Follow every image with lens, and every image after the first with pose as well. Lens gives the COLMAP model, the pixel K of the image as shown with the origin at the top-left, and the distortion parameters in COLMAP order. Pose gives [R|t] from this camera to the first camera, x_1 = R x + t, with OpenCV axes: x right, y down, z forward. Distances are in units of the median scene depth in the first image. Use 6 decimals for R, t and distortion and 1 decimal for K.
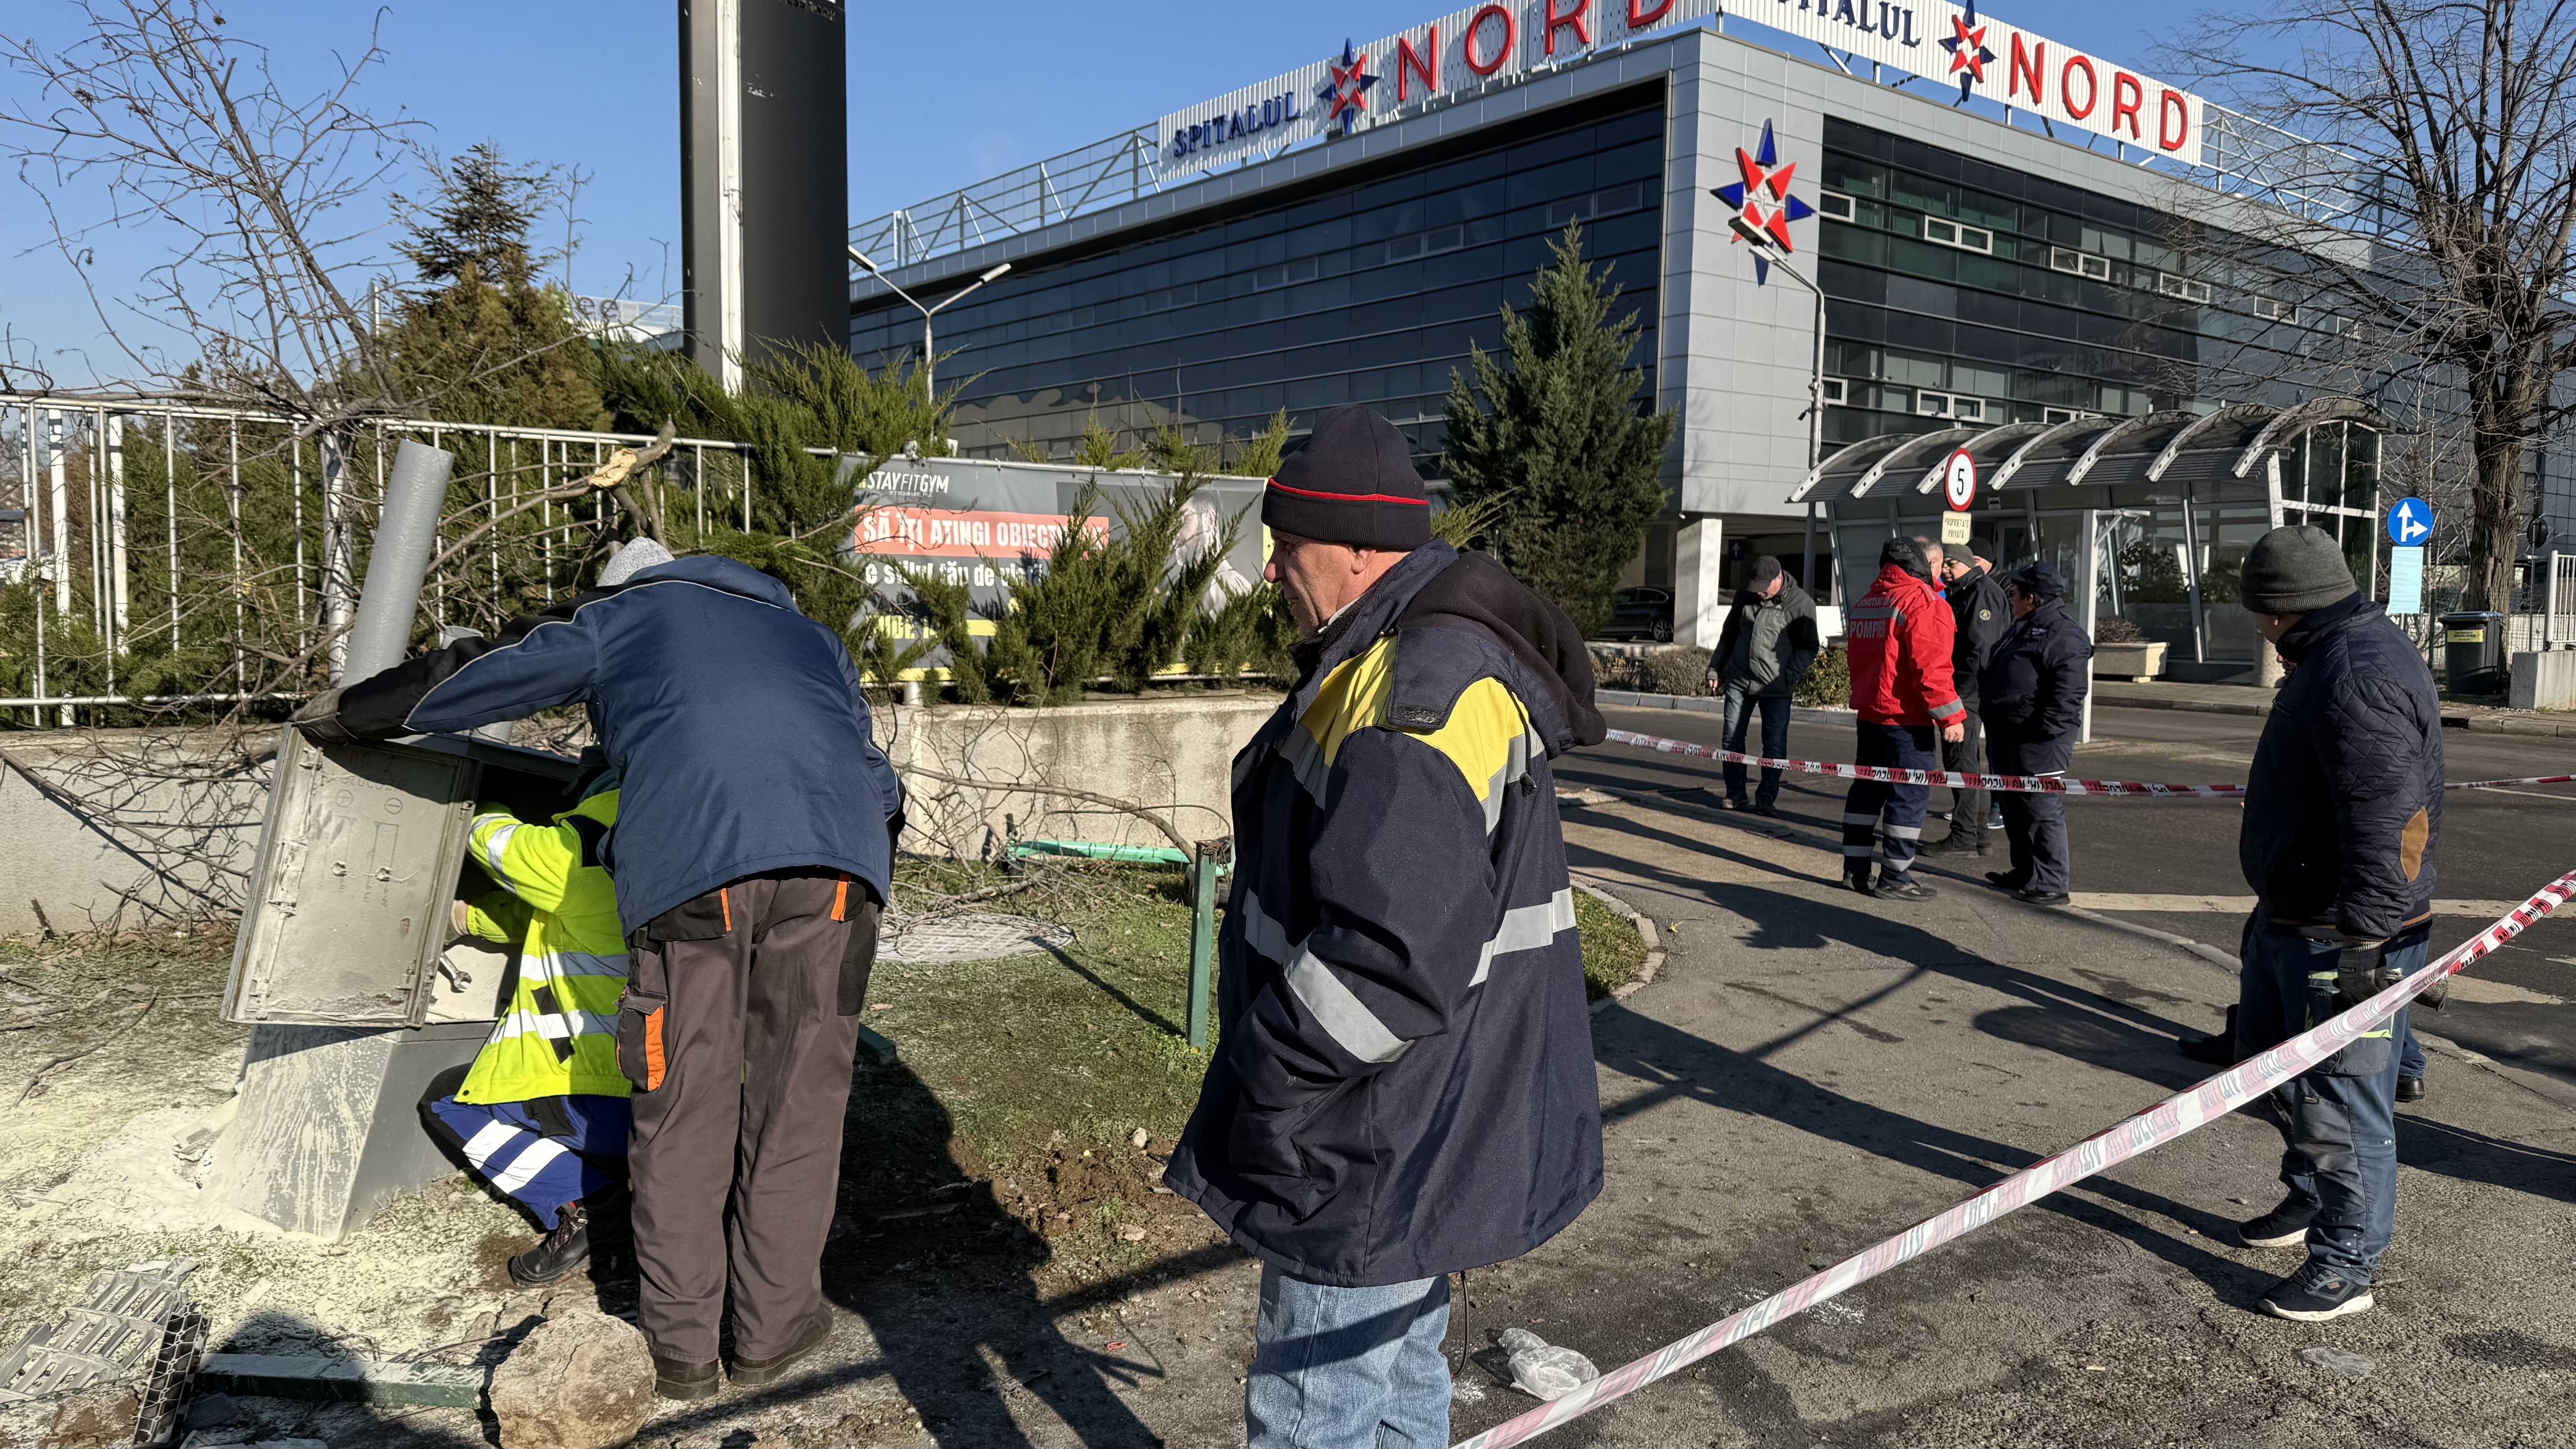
lens RADIAL K [[1792.2, 0, 1298.5], [0, 1792.2, 736.6], [0, 0, 1]] dist [0.089400, -0.109252]
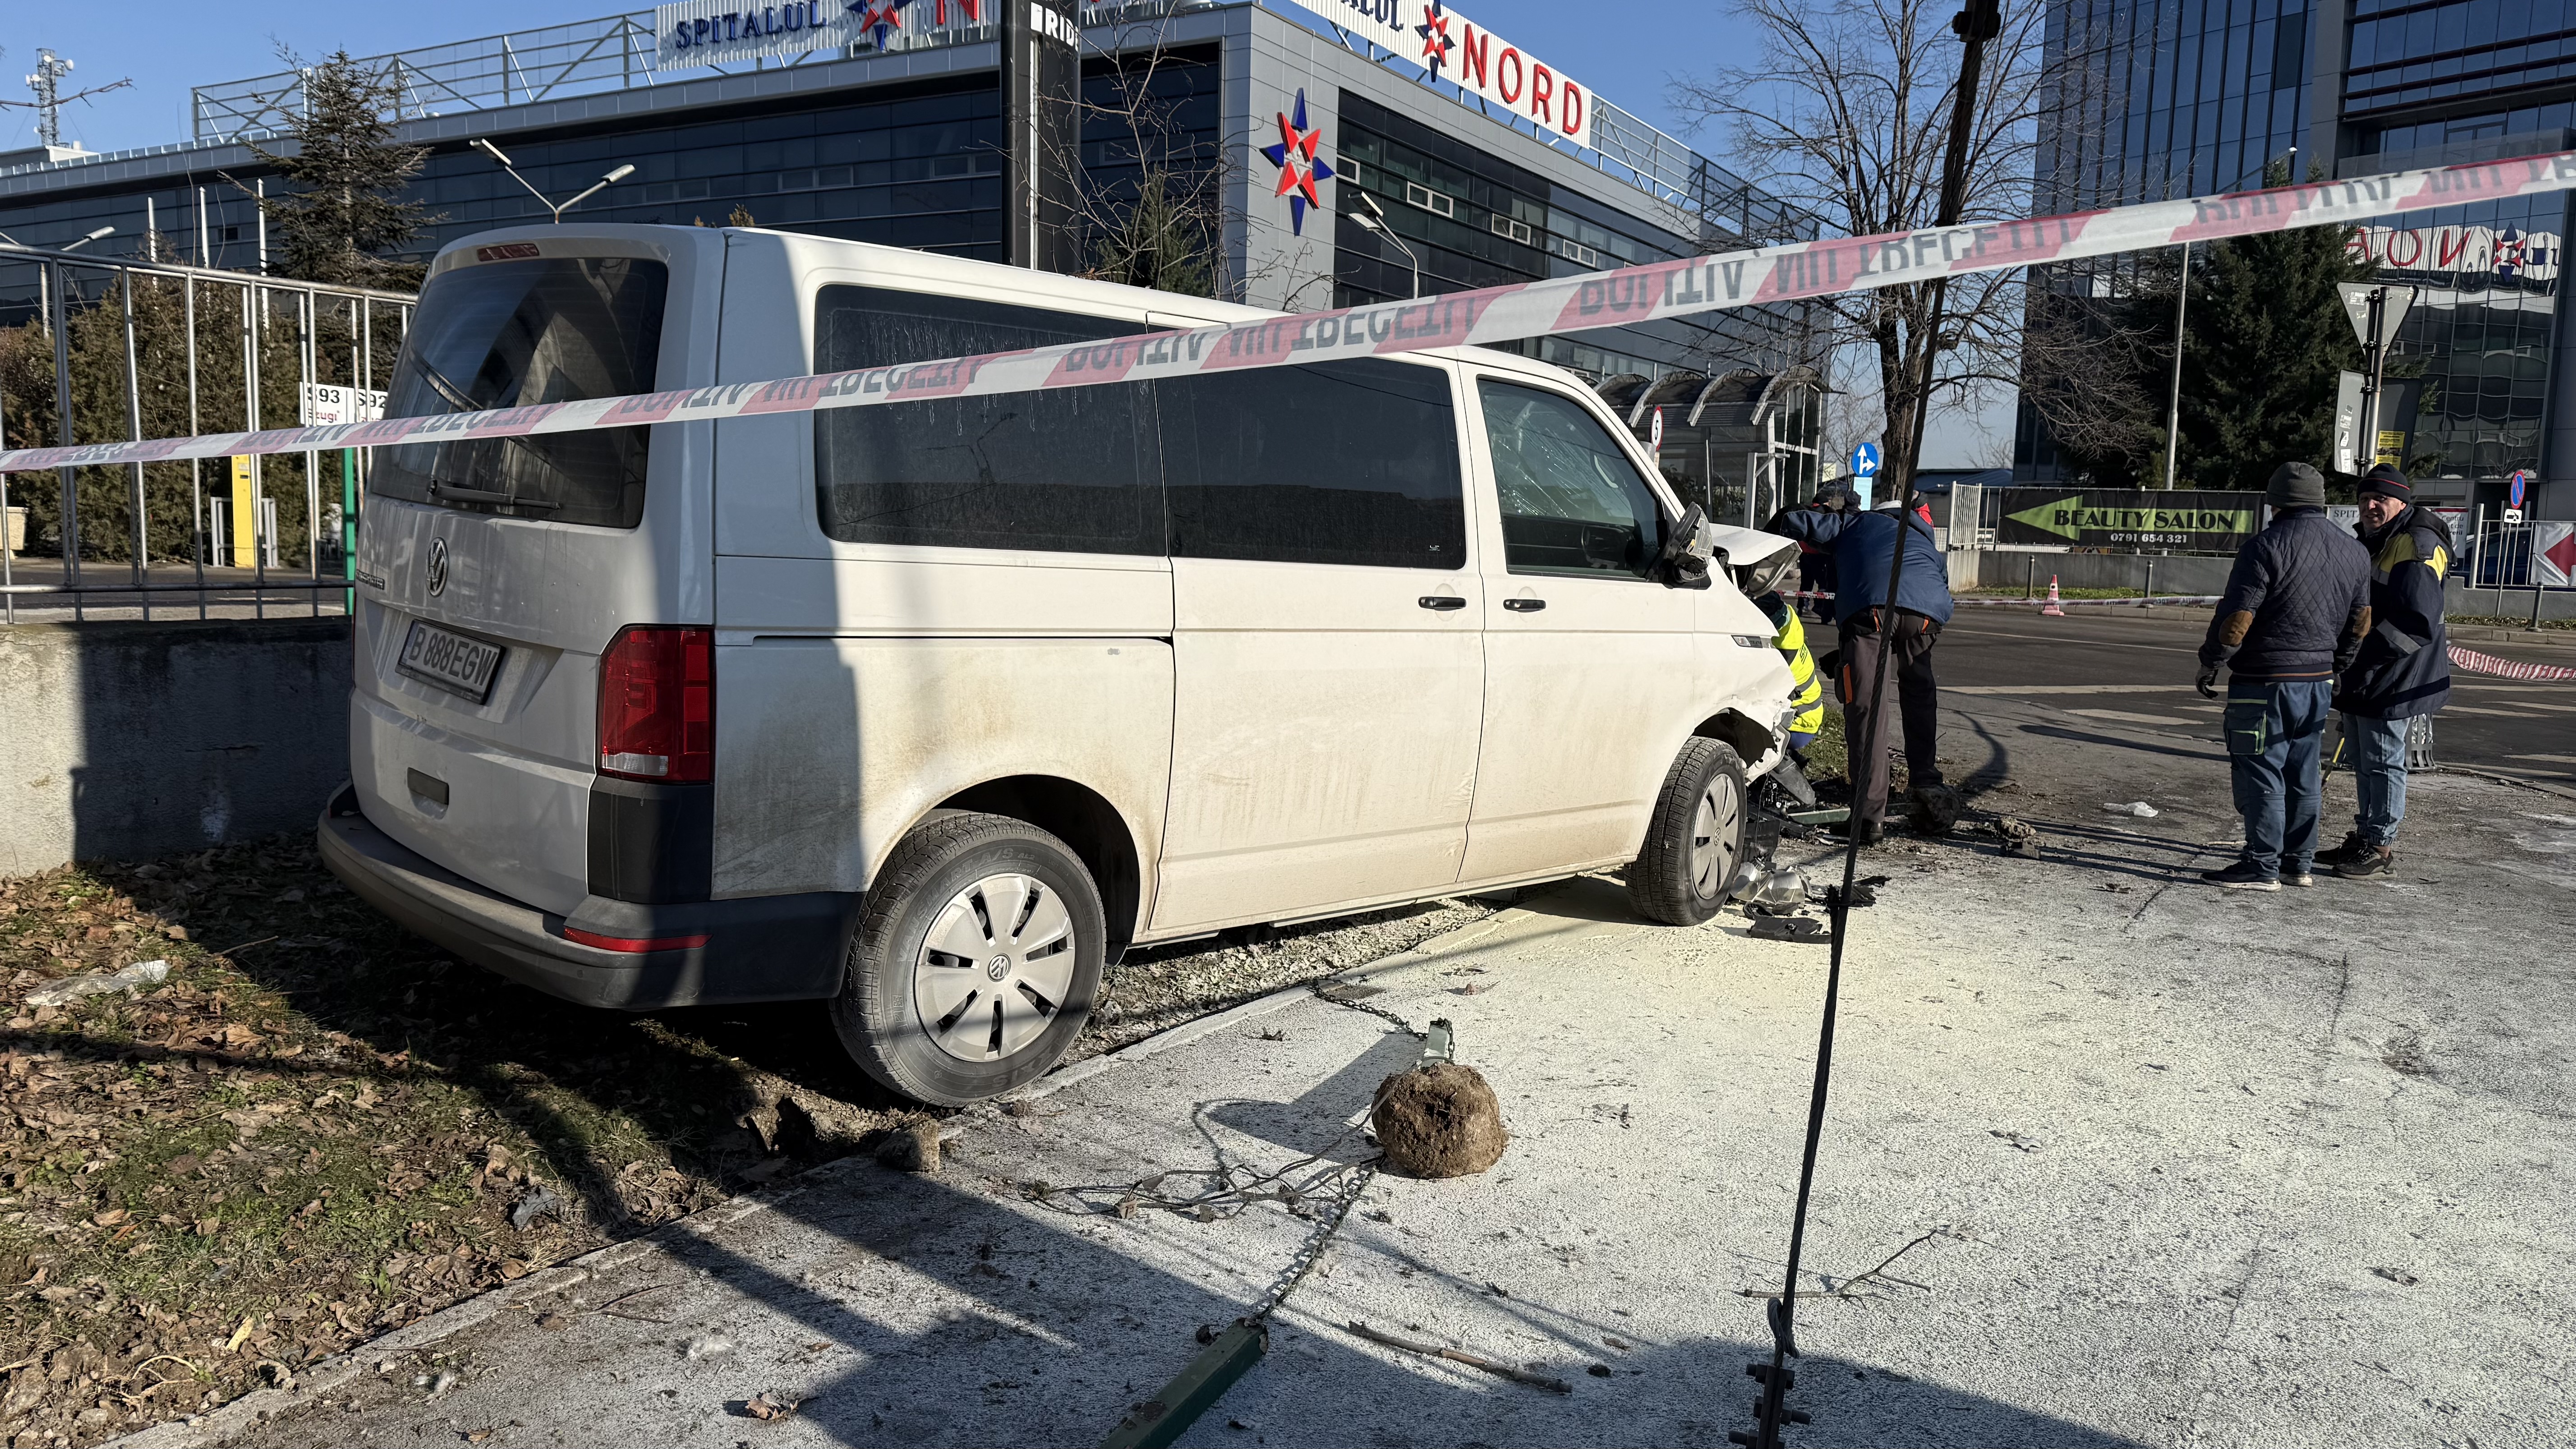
lens RADIAL K [[1835.7, 0, 1228.0], [0, 1835.7, 726.9], [0, 0, 1]] dist [0.199554, -0.360428]
pose [[0.939048, -0.029237, 0.342541, -0.912582], [0.014519, 0.998861, 0.045454, 0.036770], [-0.343479, -0.037710, 0.938403, -0.486098]]
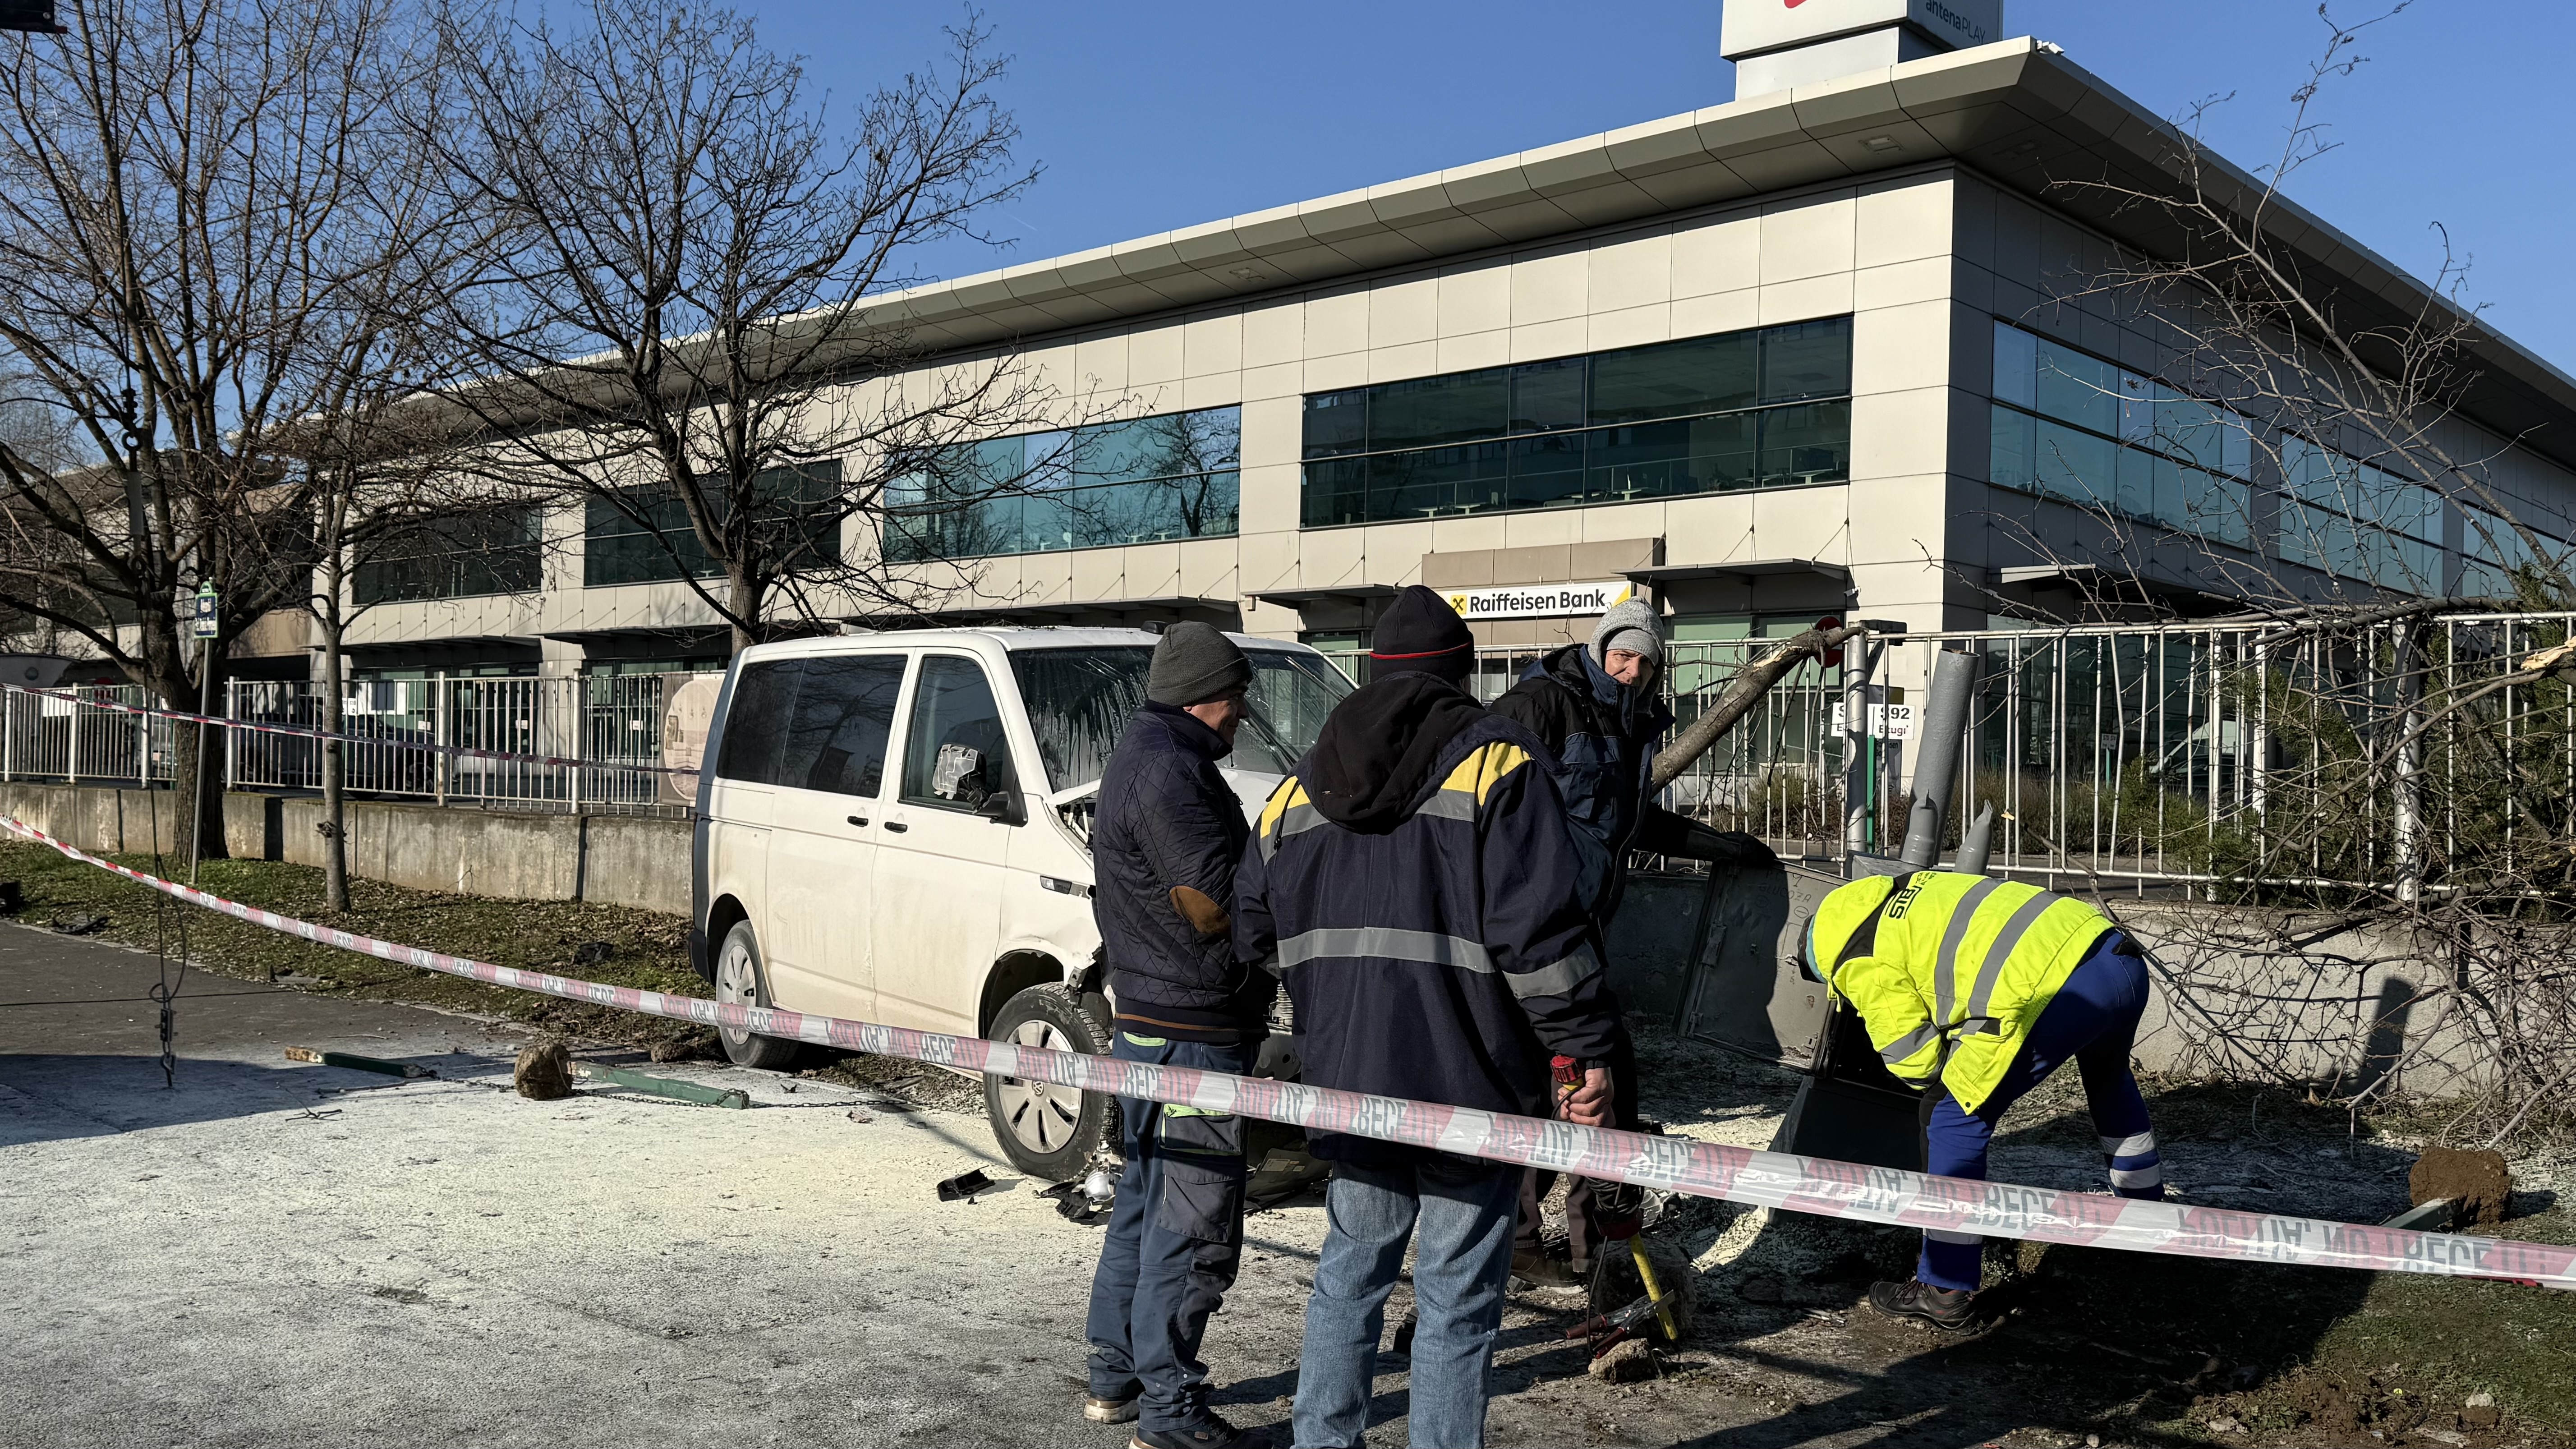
lens RADIAL K [[2176.1, 0, 1288.0], [0, 2176.1, 724.5], [0, 0, 1]] dist [0.206966, -0.479883]
pose [[0.153817, -0.034544, -0.987495, 0.539778], [-0.097816, 0.993947, -0.050006, 0.008749], [0.983246, 0.104284, 0.149507, 0.166737]]
